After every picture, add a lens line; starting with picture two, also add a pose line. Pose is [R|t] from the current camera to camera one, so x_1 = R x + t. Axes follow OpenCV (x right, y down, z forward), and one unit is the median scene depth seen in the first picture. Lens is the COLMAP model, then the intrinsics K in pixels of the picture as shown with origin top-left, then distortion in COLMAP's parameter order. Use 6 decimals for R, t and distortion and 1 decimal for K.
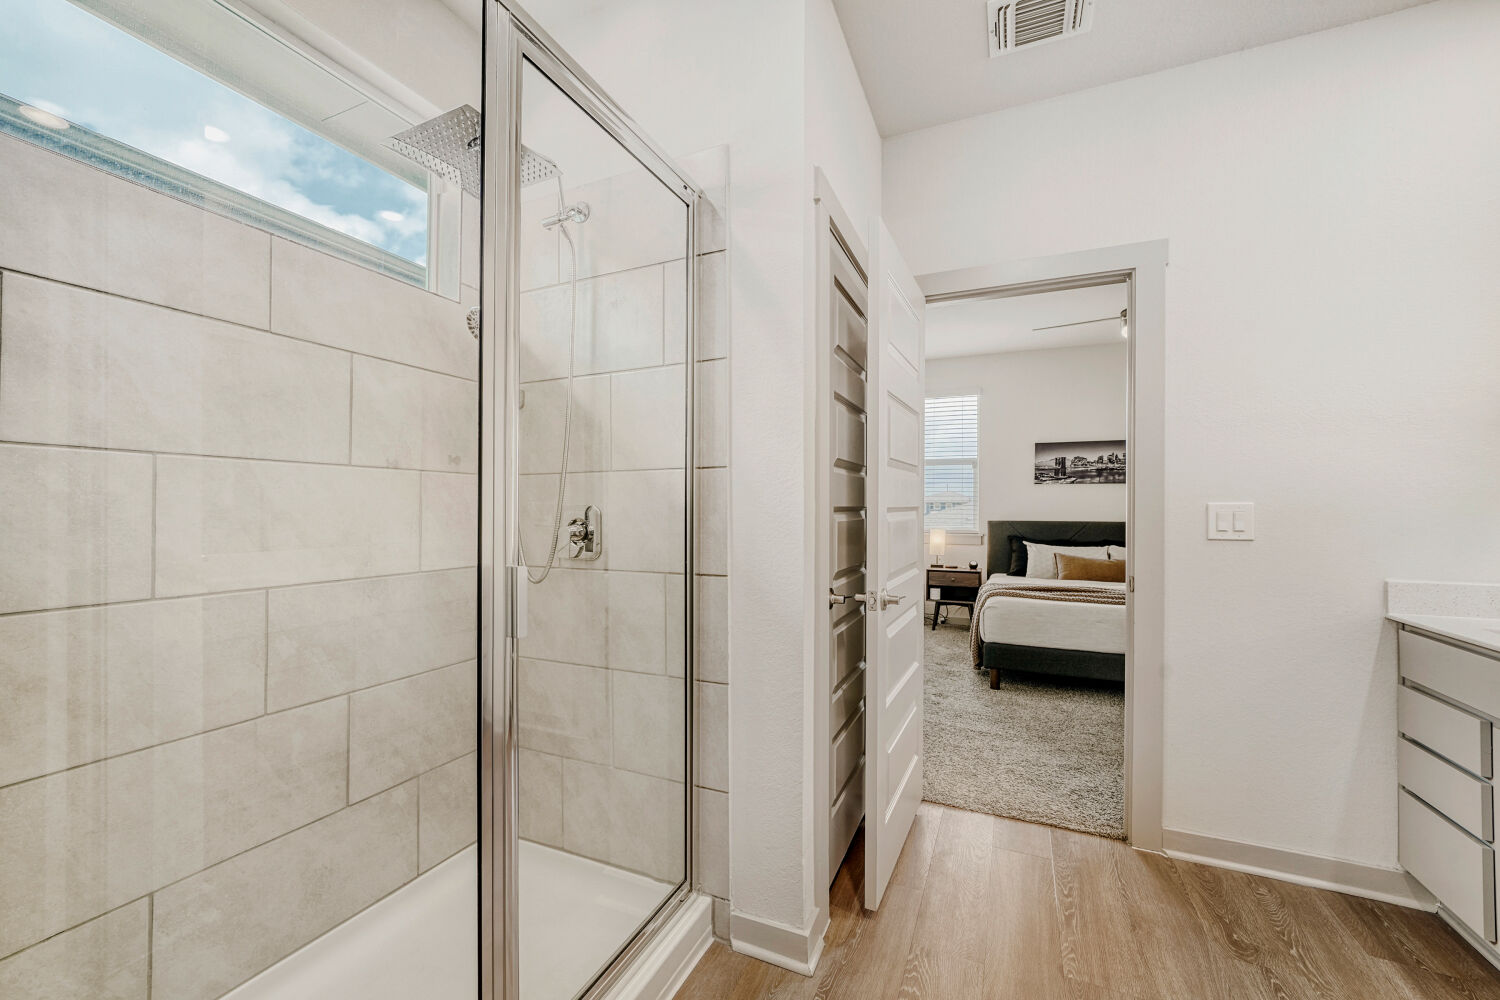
lens RADIAL K [[594.1, 0, 752.0], [0, 594.1, 499.6], [0, 0, 1]] dist [-0.000886, -0.000126]
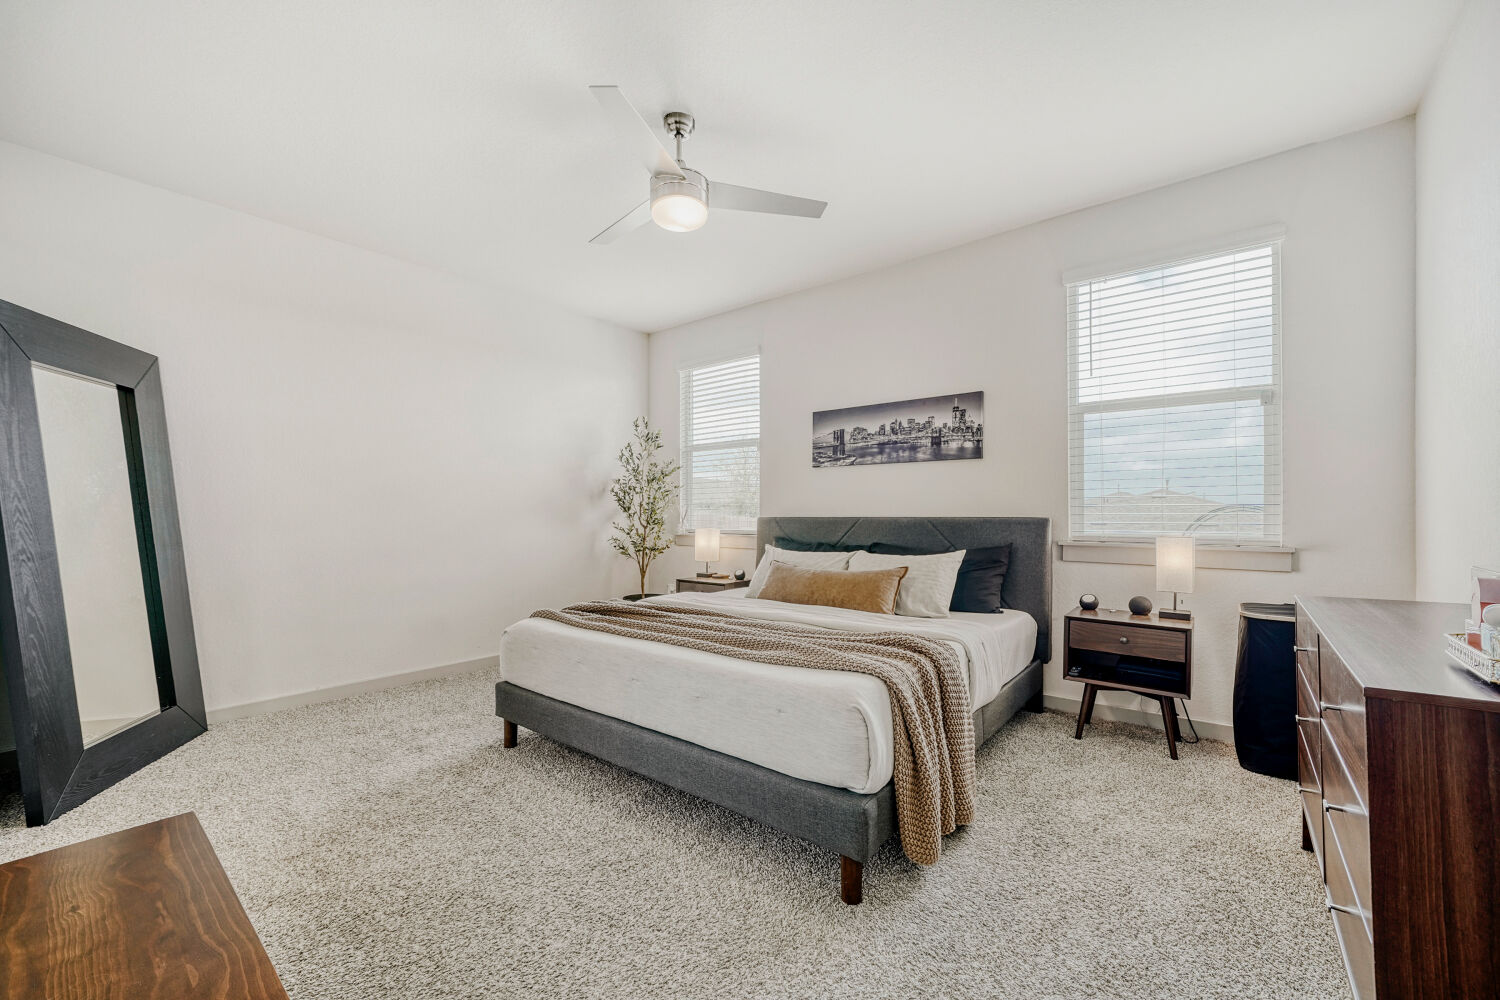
lens RADIAL K [[594.1, 0, 739.2], [0, 594.1, 508.9], [0, 0, 1]] dist [-0.000886, -0.000126]
pose [[0.959685, -0.010627, -0.280878, 0.609671], [0.013227, 0.999885, 0.007363, 0.019104], [0.280768, -0.010781, 0.959715, 0.265371]]
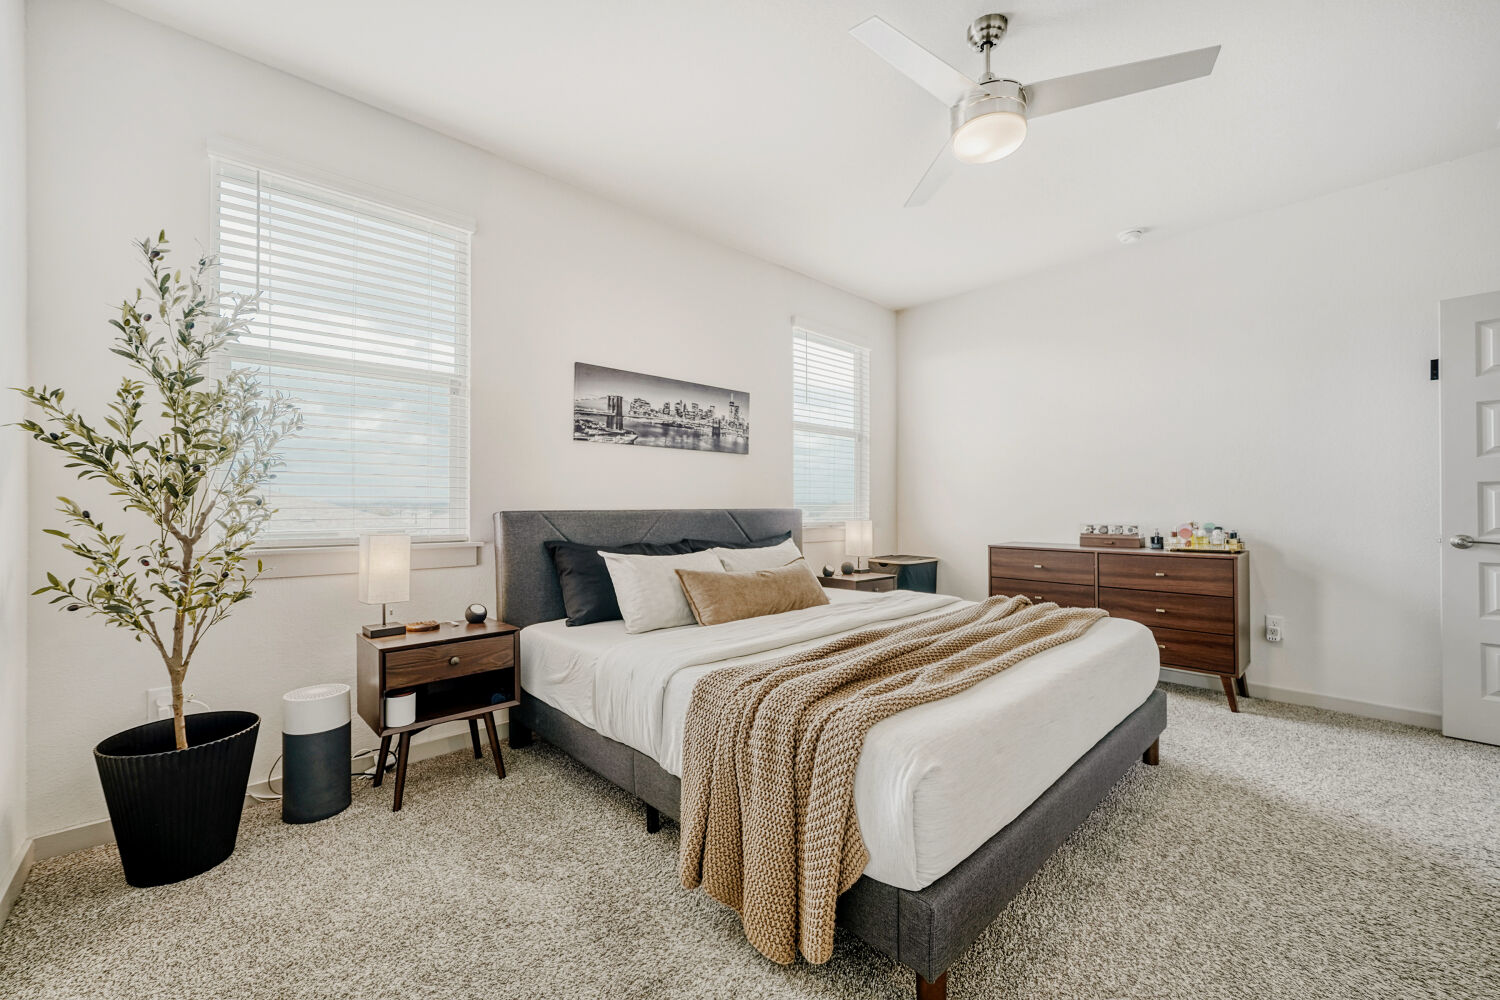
lens RADIAL K [[594.1, 0, 742.0], [0, 594.1, 510.1], [0, 0, 1]] dist [-0.000886, -0.000126]
pose [[0.399921, -0.007102, 0.916522, 0.057212], [0.000765, 0.999972, 0.007415, 0.031965], [-0.916549, -0.002264, 0.399915, 0.672464]]
